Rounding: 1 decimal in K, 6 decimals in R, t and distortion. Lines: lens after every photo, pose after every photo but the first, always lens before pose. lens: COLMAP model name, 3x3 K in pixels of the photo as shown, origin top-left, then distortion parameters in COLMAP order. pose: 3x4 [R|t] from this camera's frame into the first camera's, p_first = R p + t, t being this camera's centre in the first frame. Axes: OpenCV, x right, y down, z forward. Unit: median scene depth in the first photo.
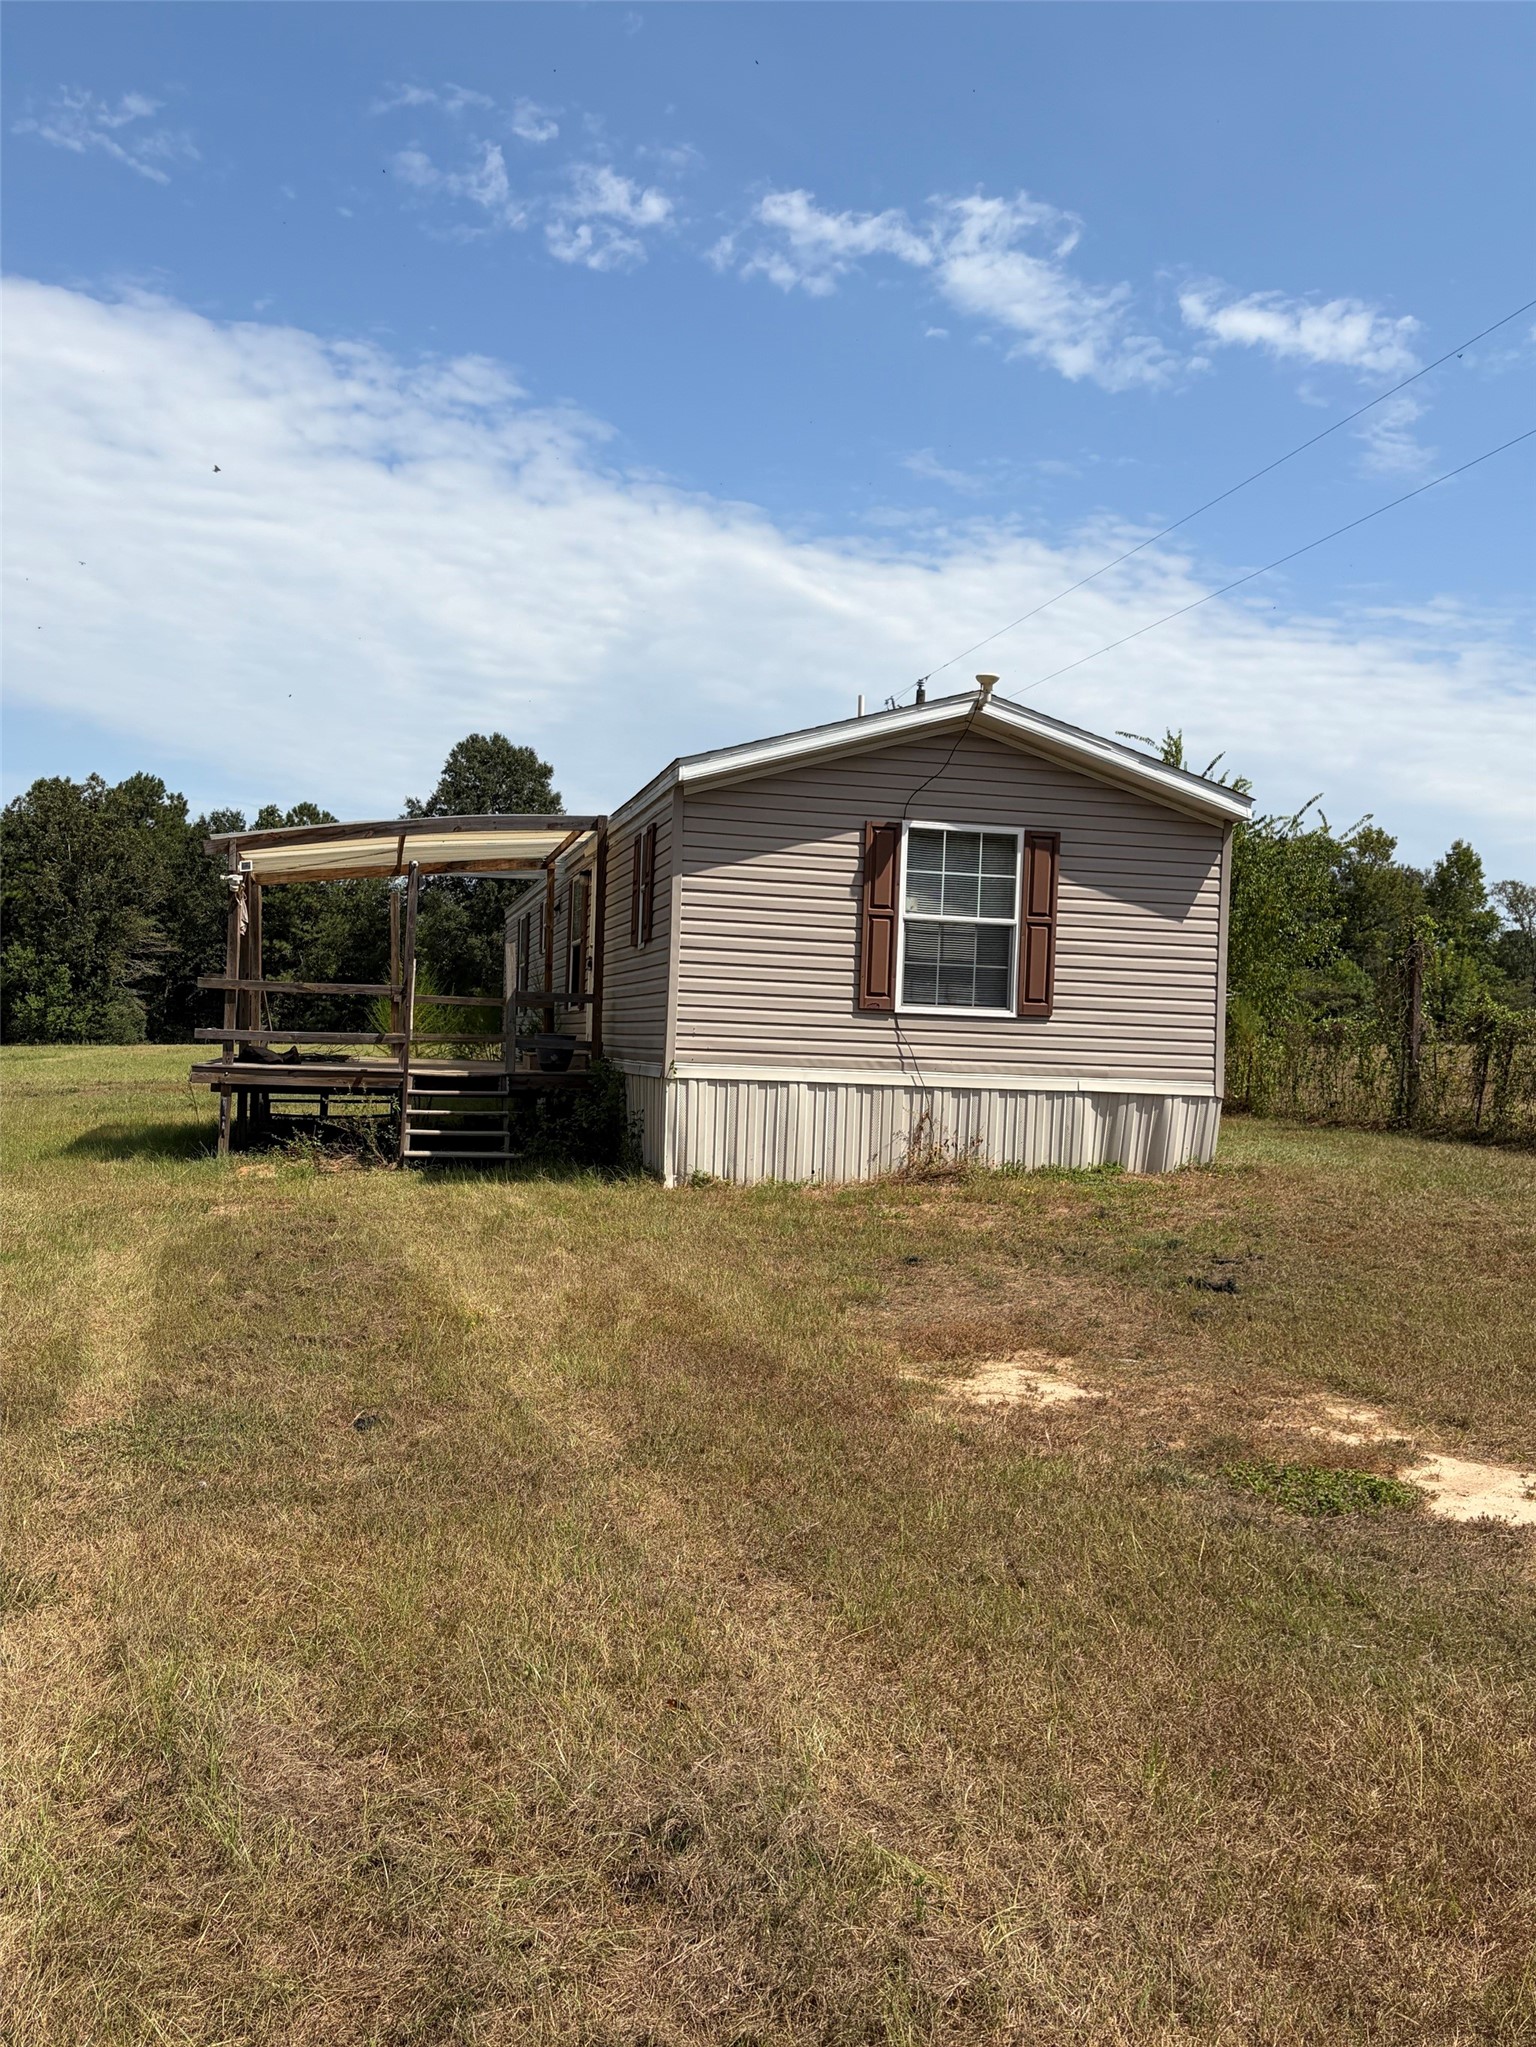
lens RADIAL K [[1755.1, 0, 786.1], [0, 1755.1, 1023.1], [0, 0, 1]] dist [0.034317, -0.014356]
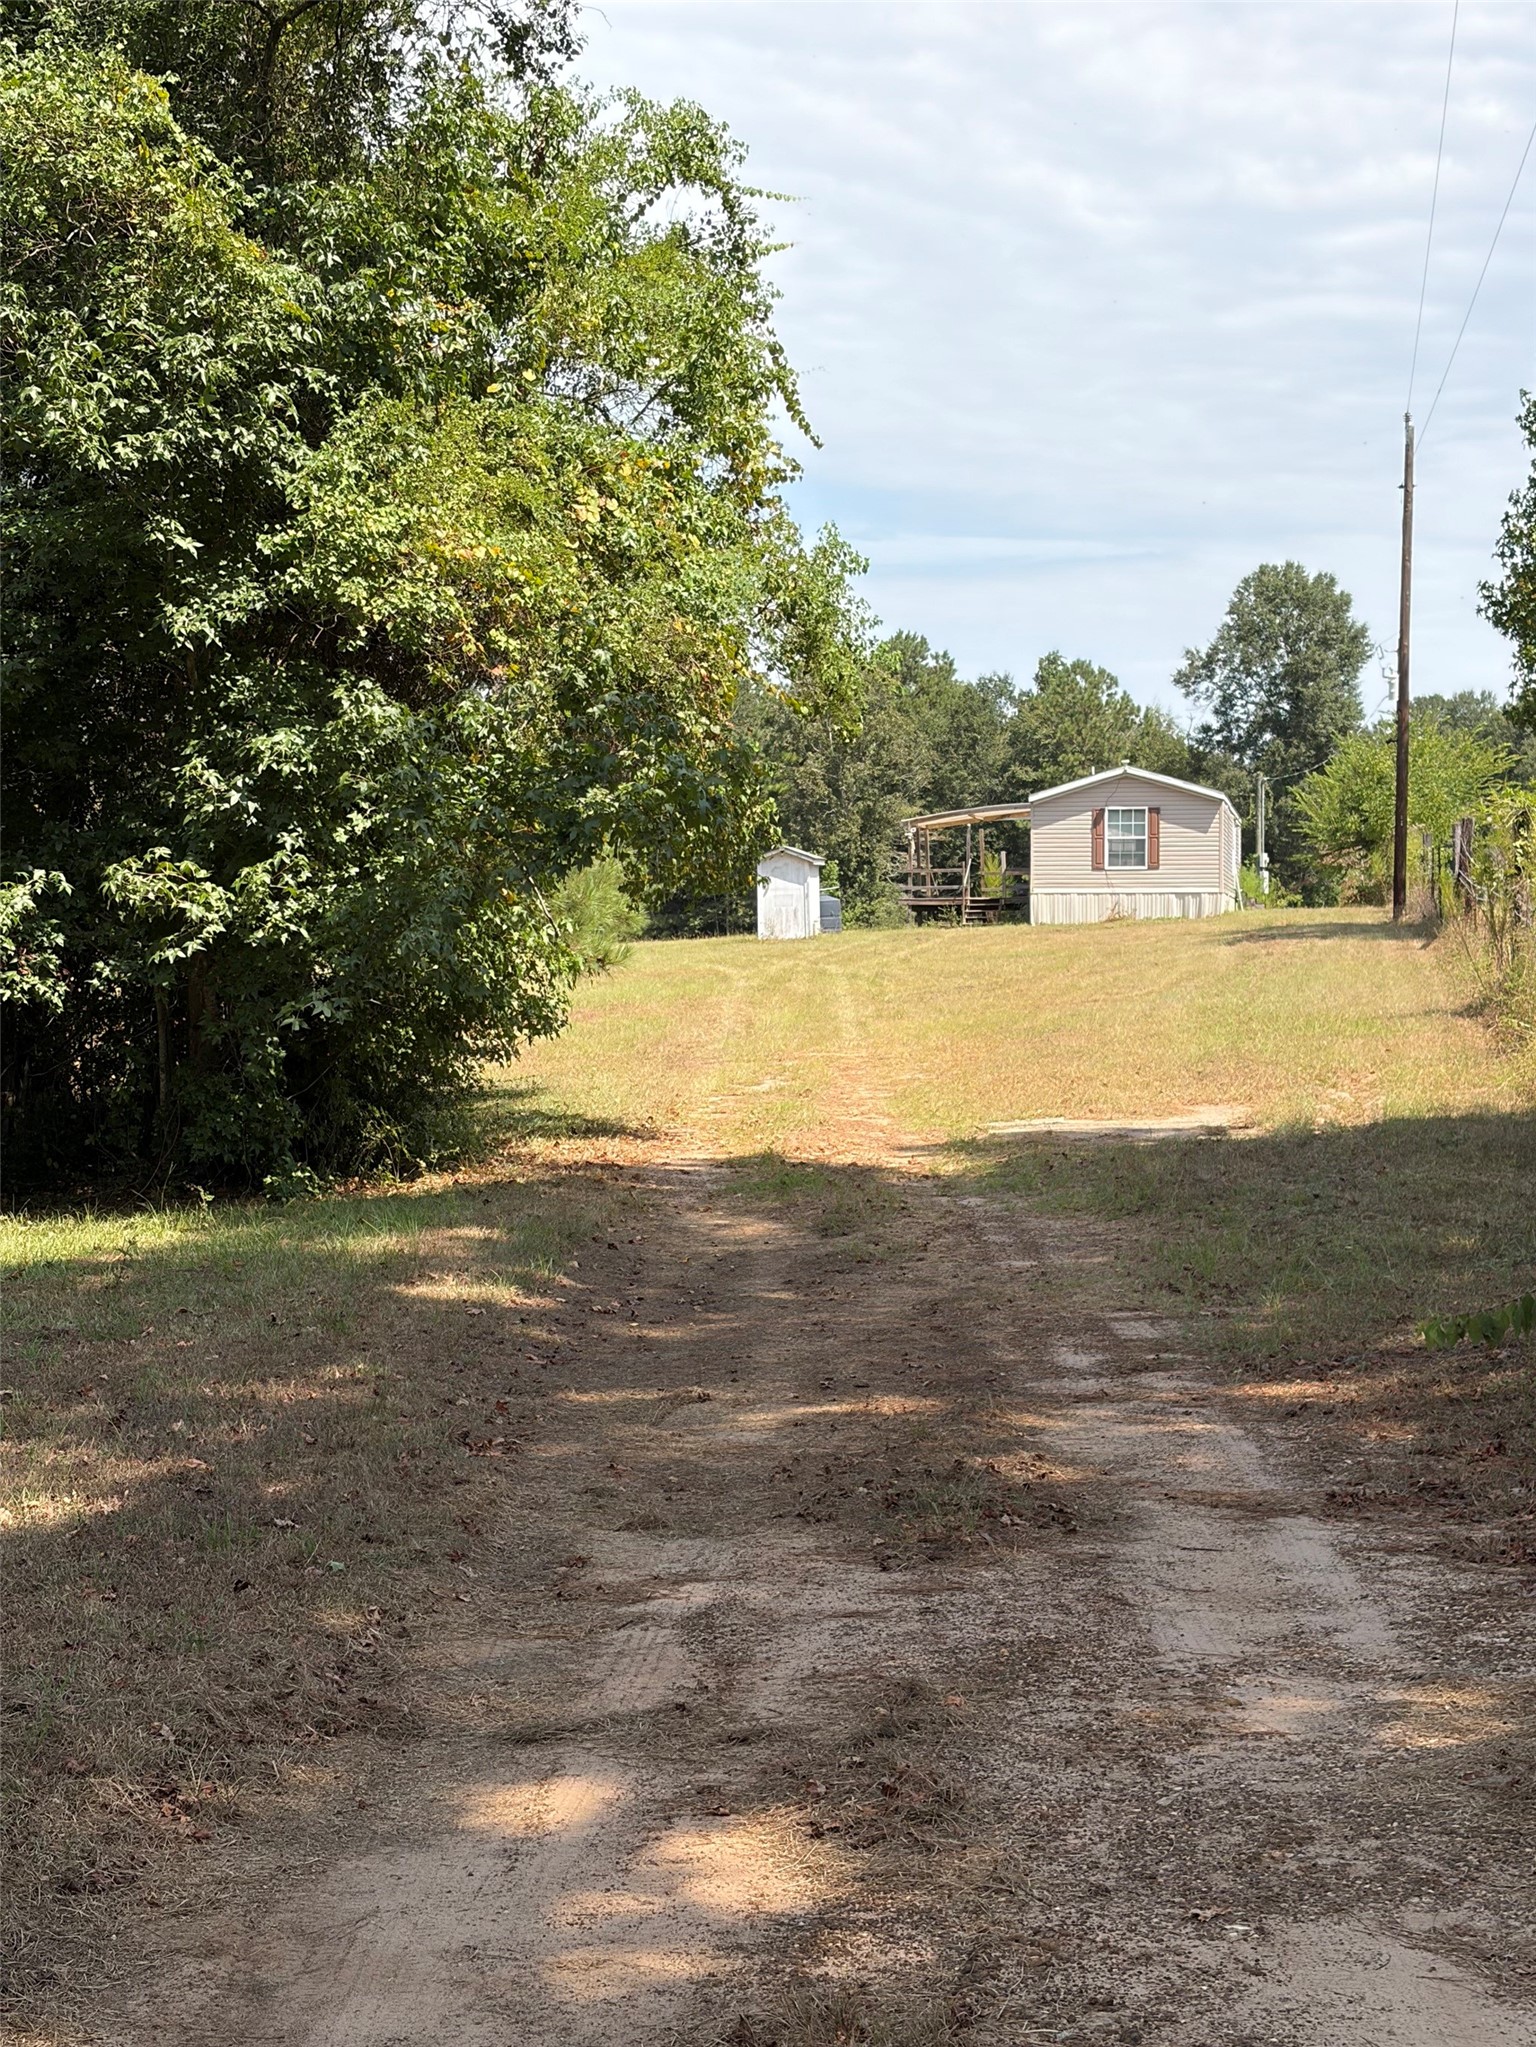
lens RADIAL K [[3319.1, 0, 750.6], [0, 3319.1, 983.2], [0, 0, 1]] dist [0.340414, 0.000000]
pose [[0.917562, -0.034979, -0.396052, 0.259439], [0.041198, 0.999125, 0.007206, 0.018129], [0.395453, -0.022928, 0.918200, -0.666816]]
